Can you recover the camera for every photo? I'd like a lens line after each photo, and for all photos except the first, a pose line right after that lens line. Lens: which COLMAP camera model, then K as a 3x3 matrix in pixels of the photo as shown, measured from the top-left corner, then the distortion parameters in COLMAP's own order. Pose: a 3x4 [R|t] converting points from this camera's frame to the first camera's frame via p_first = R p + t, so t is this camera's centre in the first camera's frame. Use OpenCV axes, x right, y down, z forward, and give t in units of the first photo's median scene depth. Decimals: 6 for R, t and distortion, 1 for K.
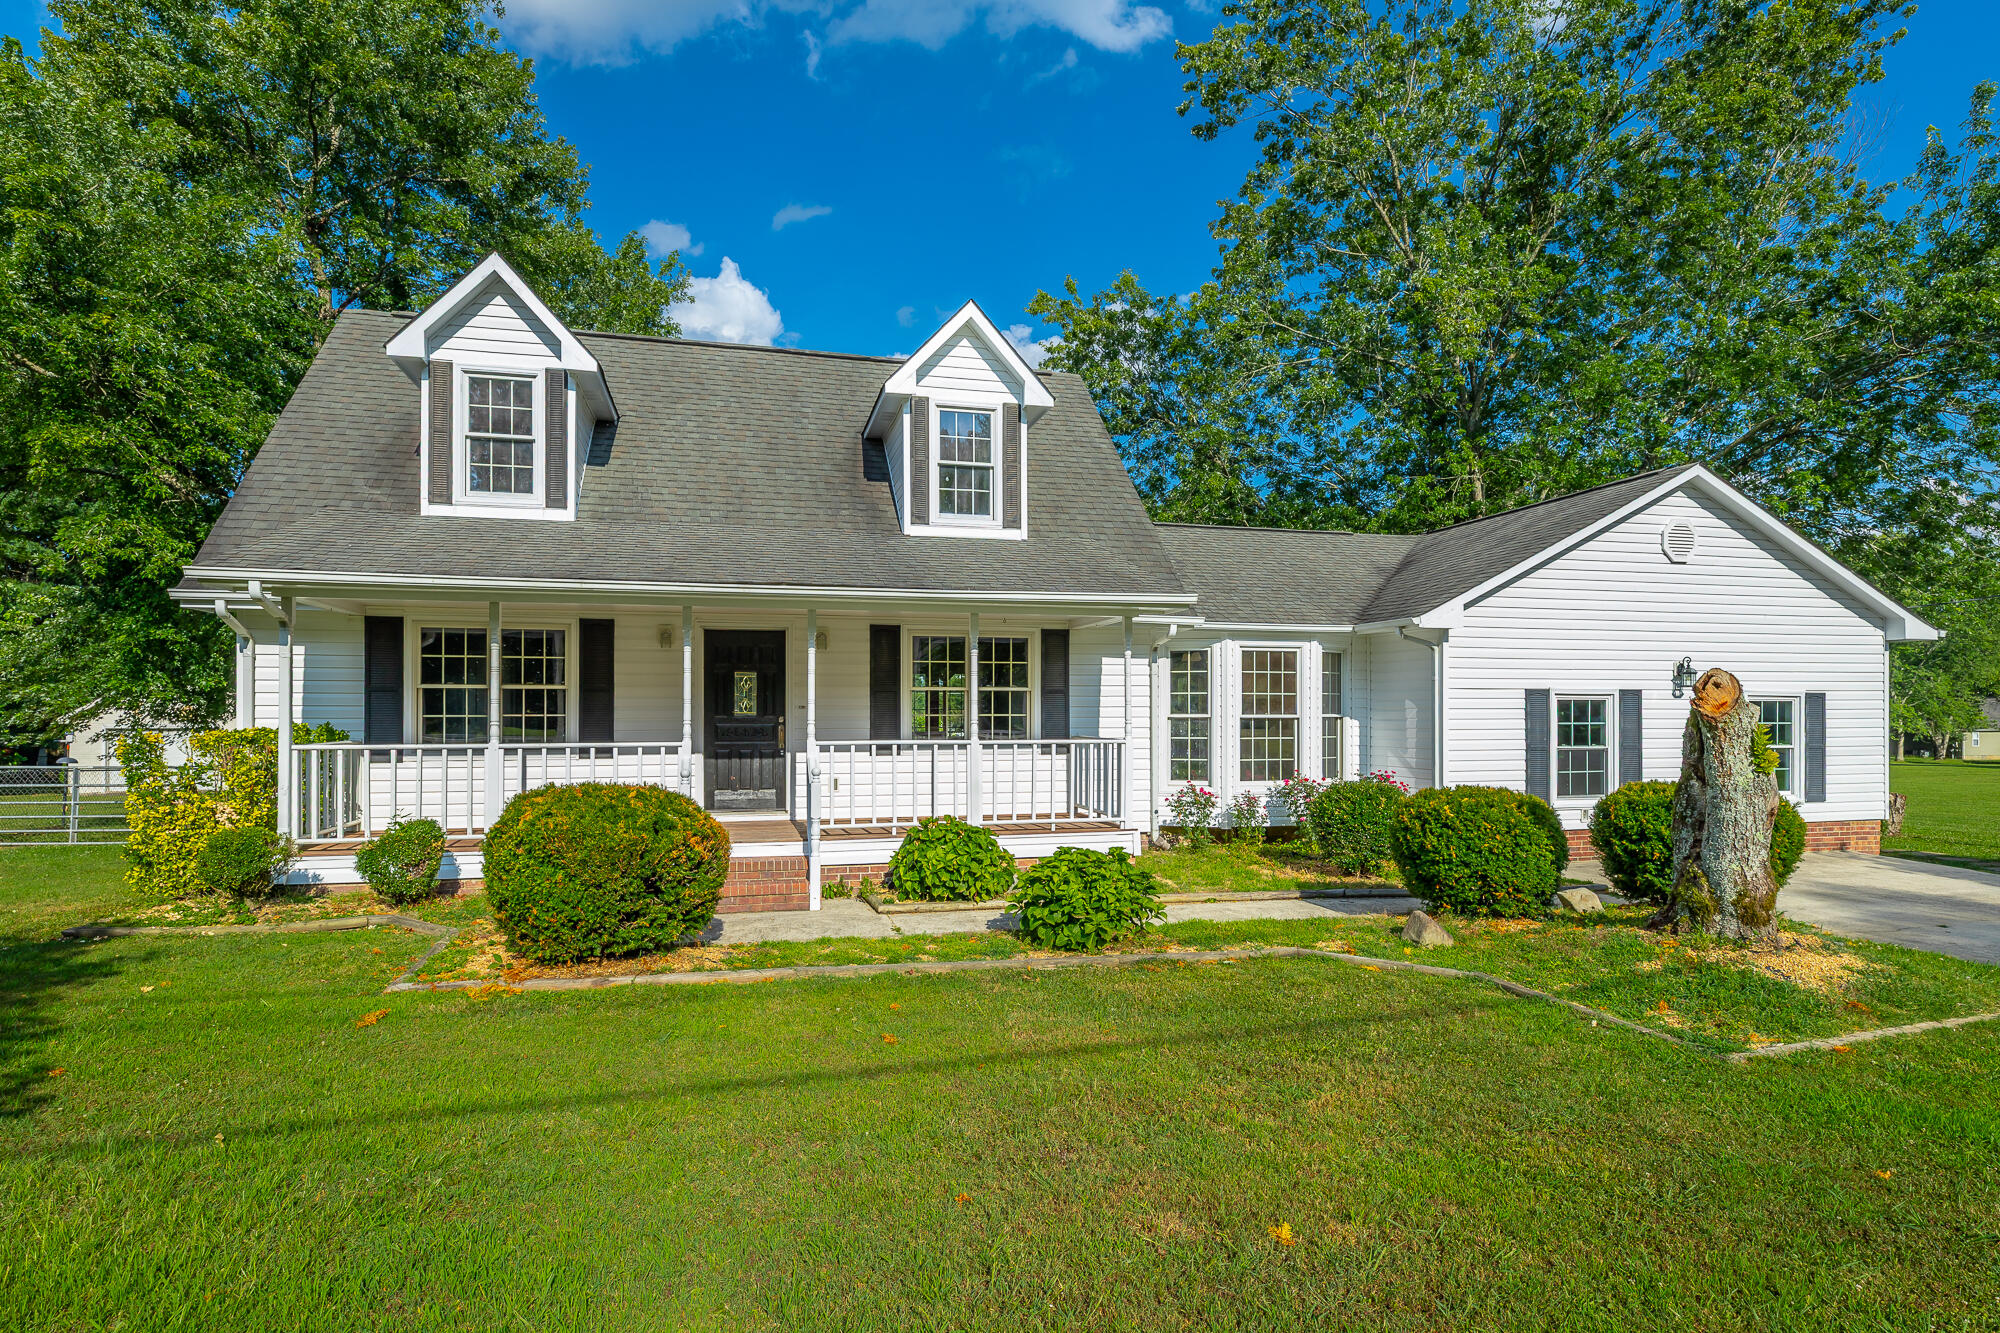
lens RADIAL K [[972.6, 0, 968.3], [0, 972.6, 714.4], [0, 0, 1]] dist [-0.004770, 0.000788]
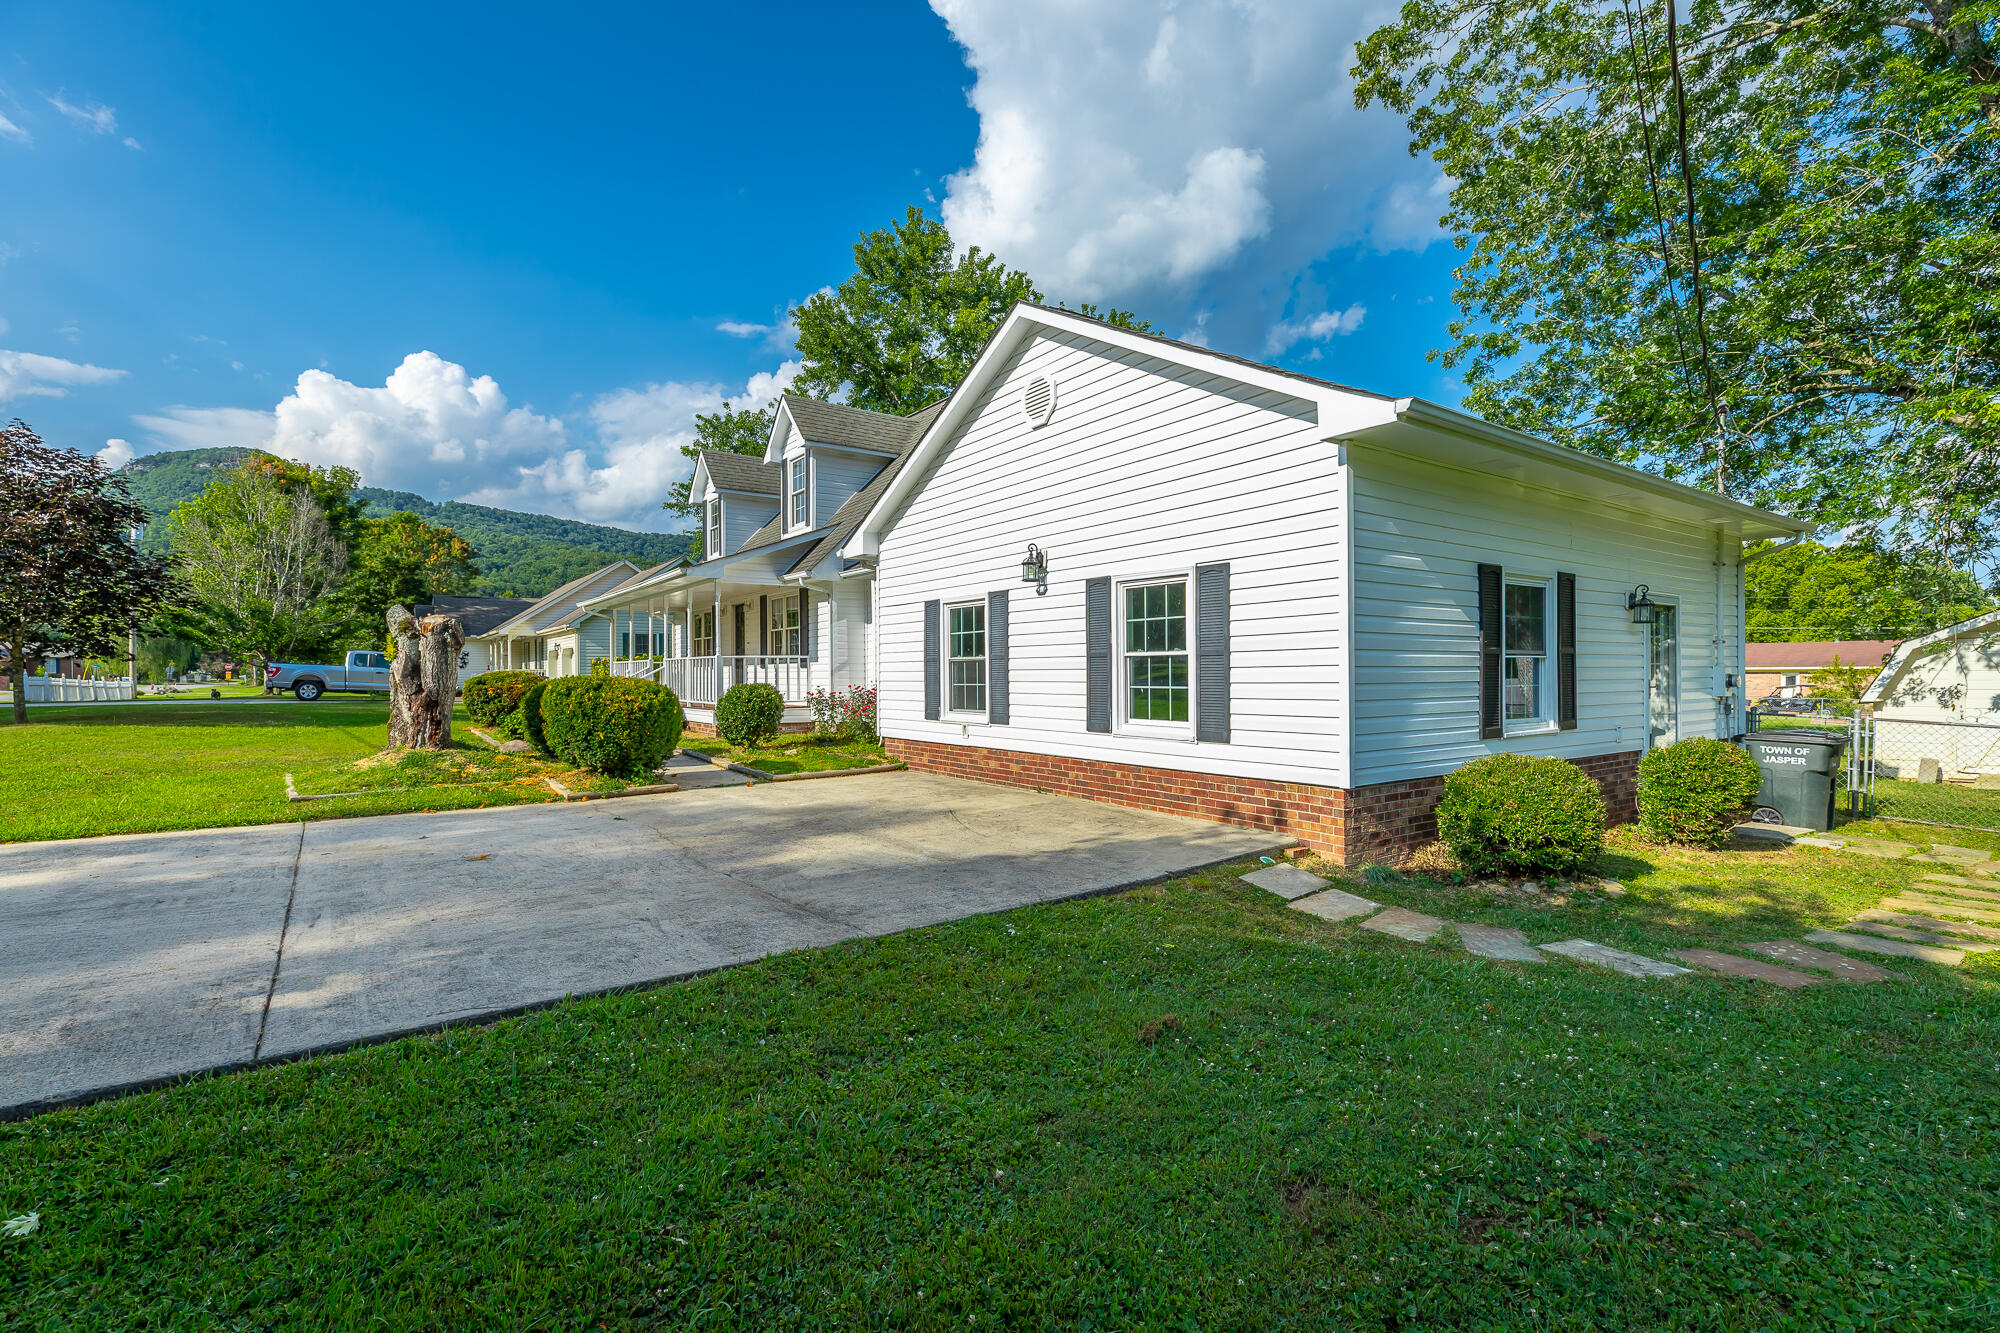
lens RADIAL K [[888.4, 0, 990.7], [0, 888.4, 680.6], [0, 0, 1]] dist [0.001697, -0.000818]
pose [[0.375238, 0.004310, -0.926918, 1.516346], [0.005802, 0.999959, 0.006998, 0.052340], [0.926910, -0.008004, 0.375198, 0.741753]]
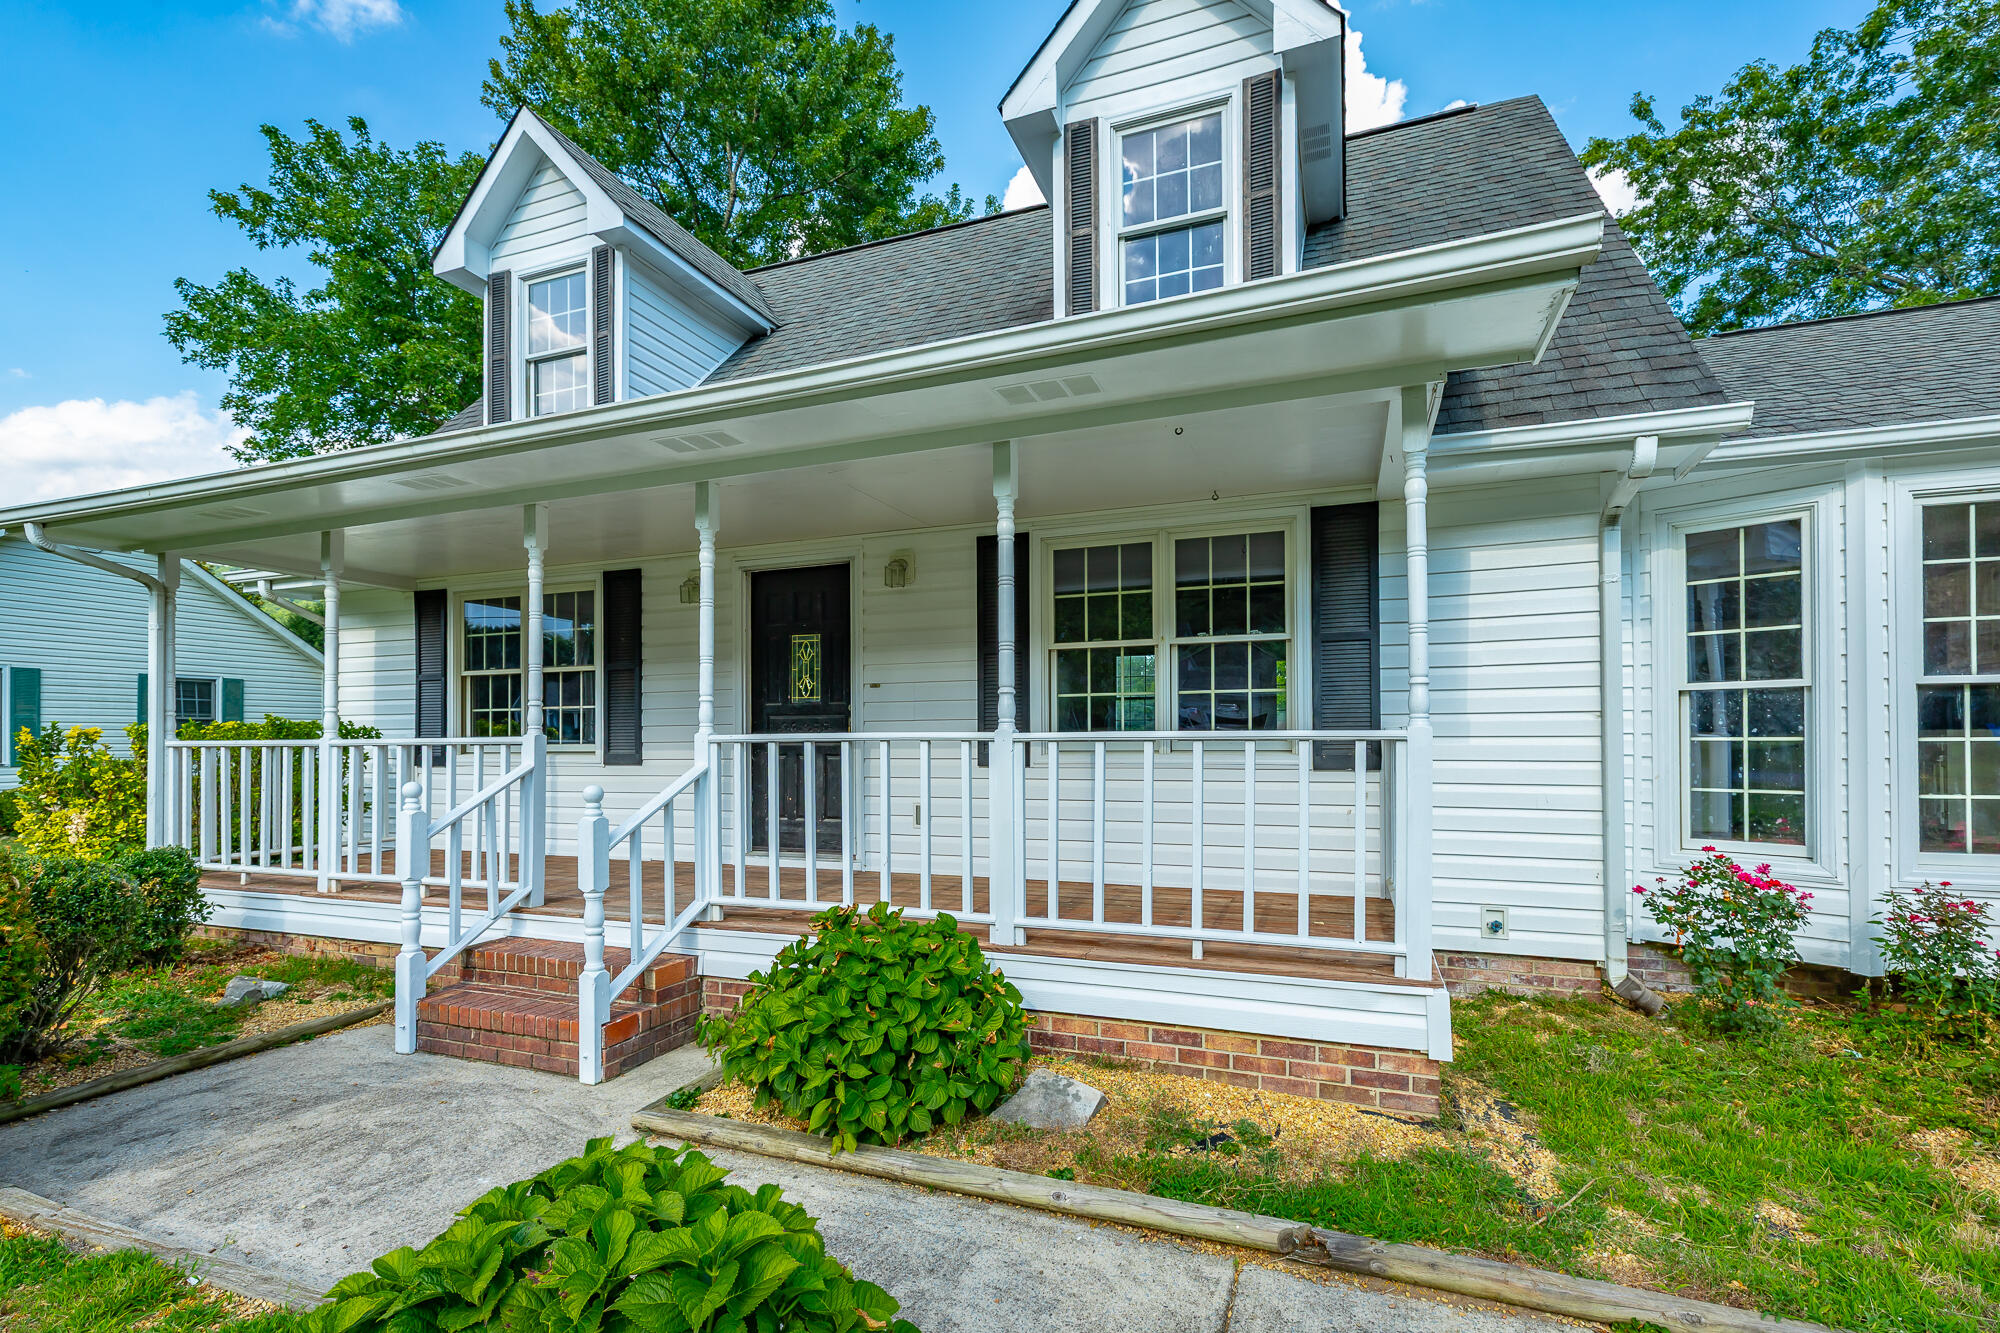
lens RADIAL K [[897.4, 0, 996.1], [0, 897.4, 737.8], [0, 0, 1]] dist [0.007822, -0.001714]
pose [[0.828439, -0.006331, -0.560043, 0.192616], [0.004721, 0.999980, -0.004321, 0.025612], [0.560059, 0.000936, 0.828452, 0.546245]]
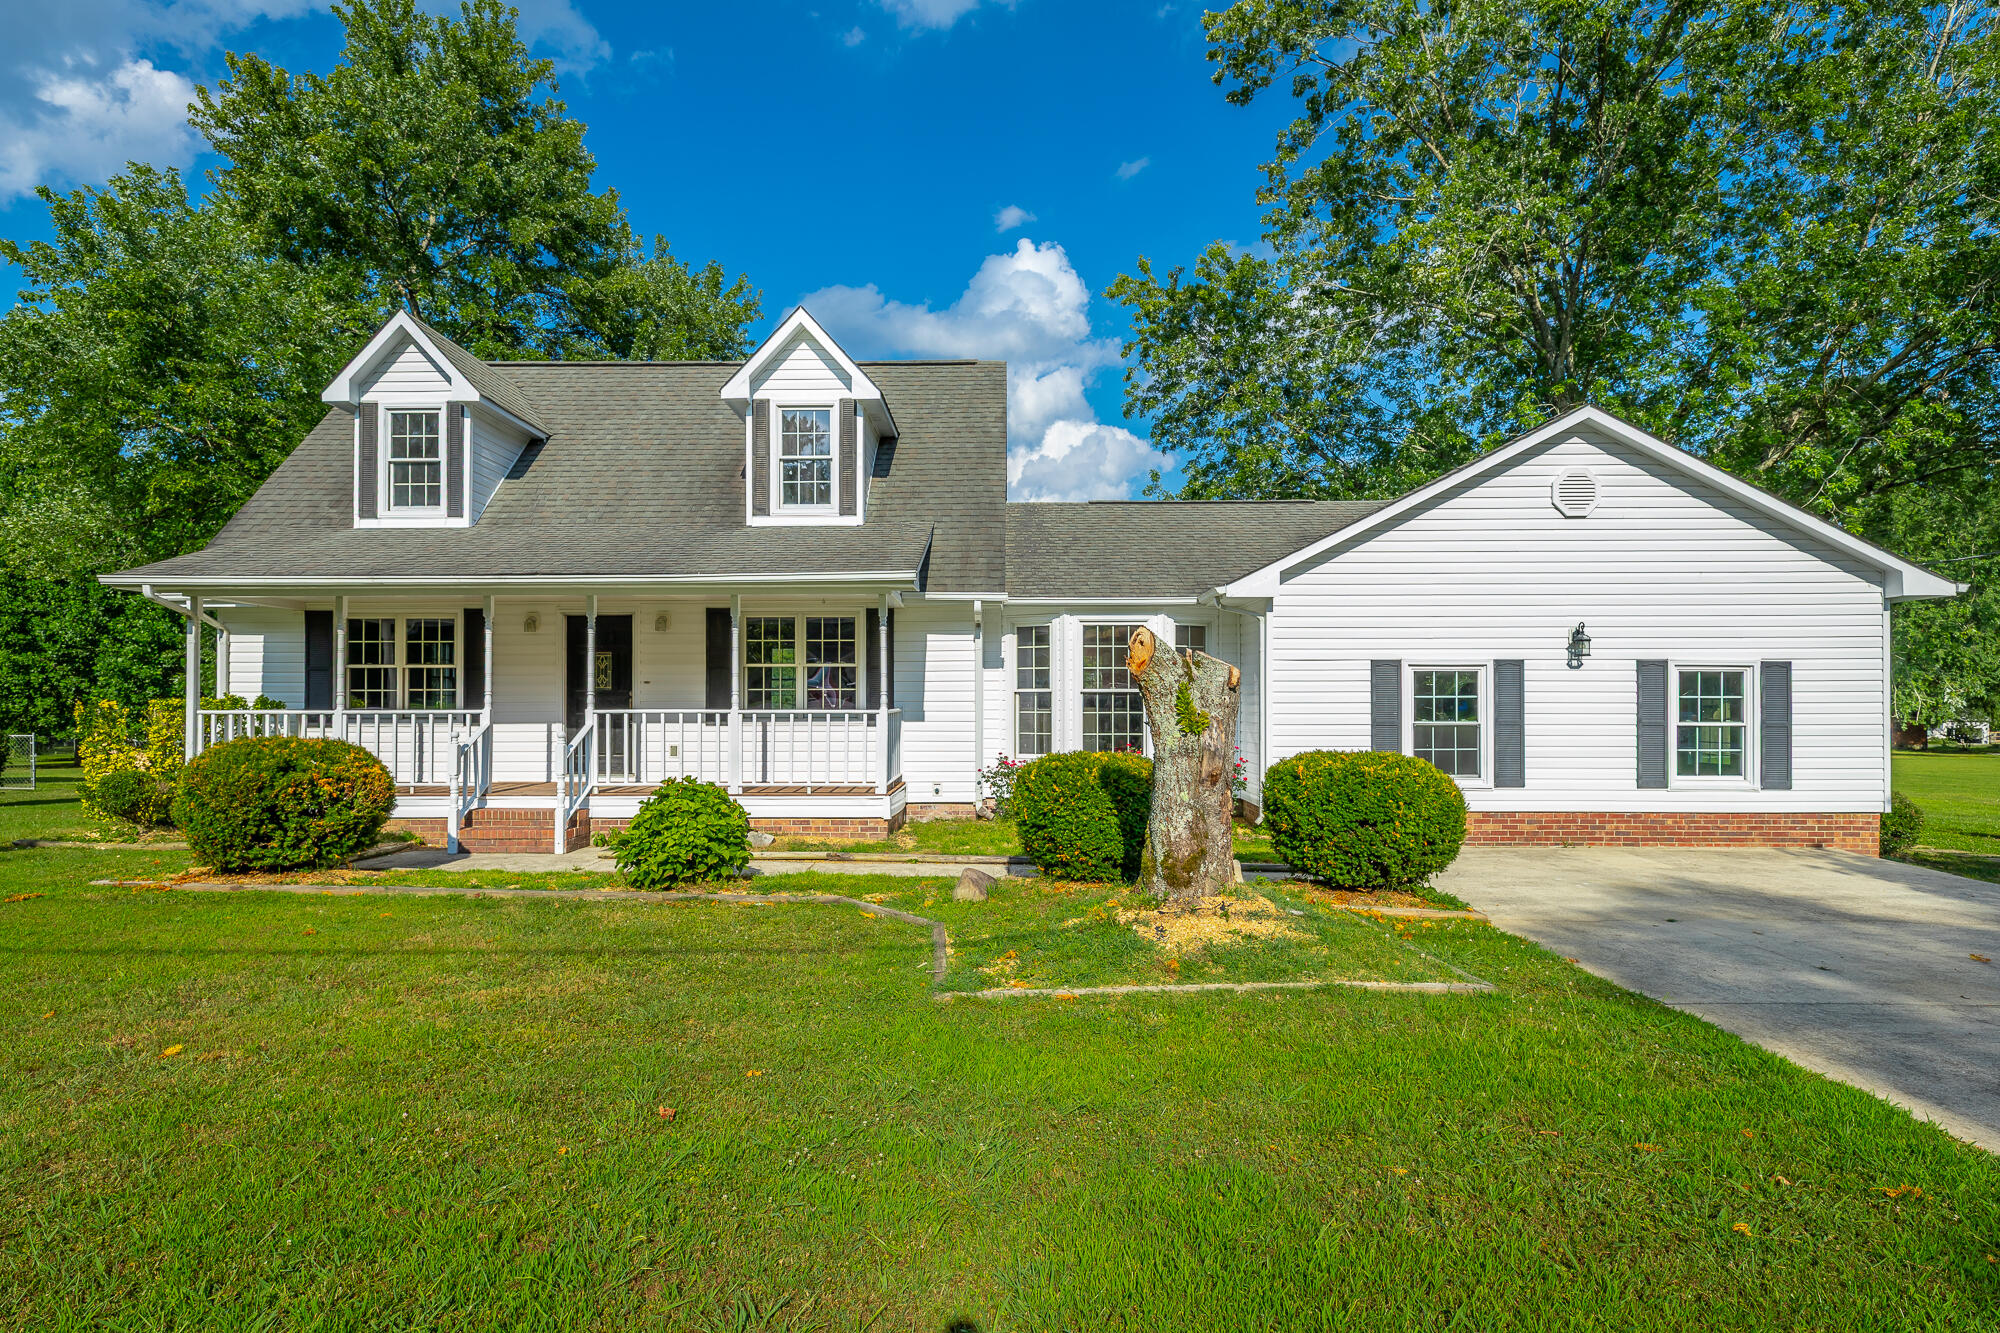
lens RADIAL K [[972.6, 0, 985.5], [0, 972.6, 704.1], [0, 0, 1]] dist [-0.004770, 0.000788]
pose [[0.969209, -0.000699, -0.246238, 0.461624], [0.000029, 0.999996, -0.002726, 0.019760], [0.246239, 0.002635, 0.969205, 0.001212]]
